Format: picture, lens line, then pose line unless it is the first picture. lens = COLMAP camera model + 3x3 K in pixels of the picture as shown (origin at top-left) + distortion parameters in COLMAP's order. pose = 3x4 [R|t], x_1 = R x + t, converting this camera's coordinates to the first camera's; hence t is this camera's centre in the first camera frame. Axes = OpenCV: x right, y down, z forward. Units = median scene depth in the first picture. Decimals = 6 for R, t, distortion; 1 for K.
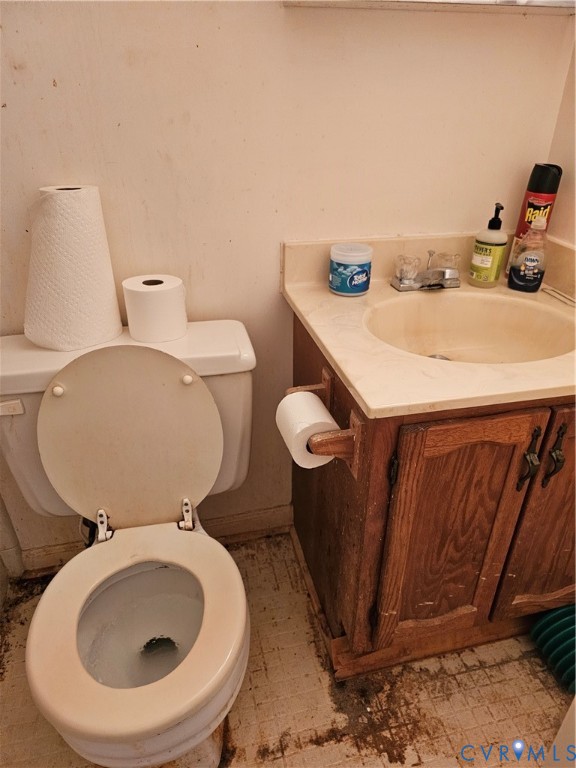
lens RADIAL K [[509.4, 0, 289.3], [0, 509.4, 388.2], [0, 0, 1]] dist [0.017804, -0.015674]
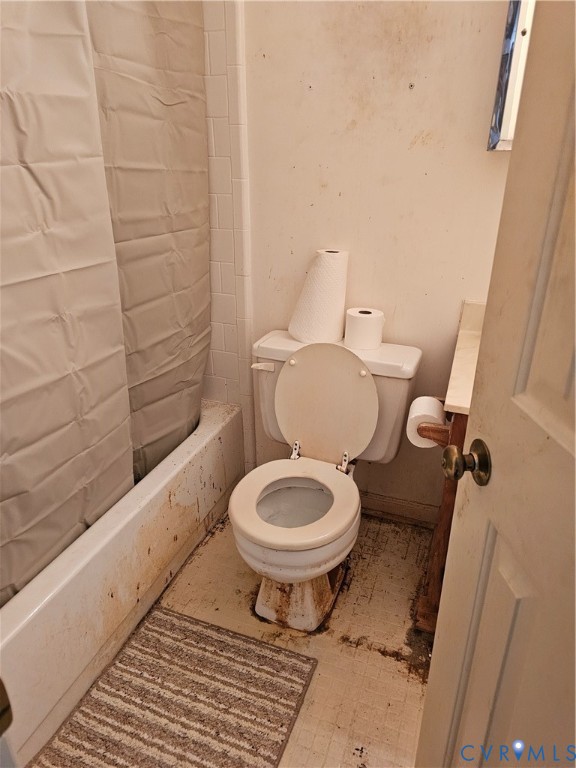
lens RADIAL K [[509.4, 0, 286.5], [0, 509.4, 381.7], [0, 0, 1]] dist [0.017804, -0.015674]
pose [[0.818224, 0.217289, -0.532254, 0.417040], [-0.278729, 0.959668, -0.036707, 0.122364], [0.502811, 0.178389, 0.845789, -0.412454]]
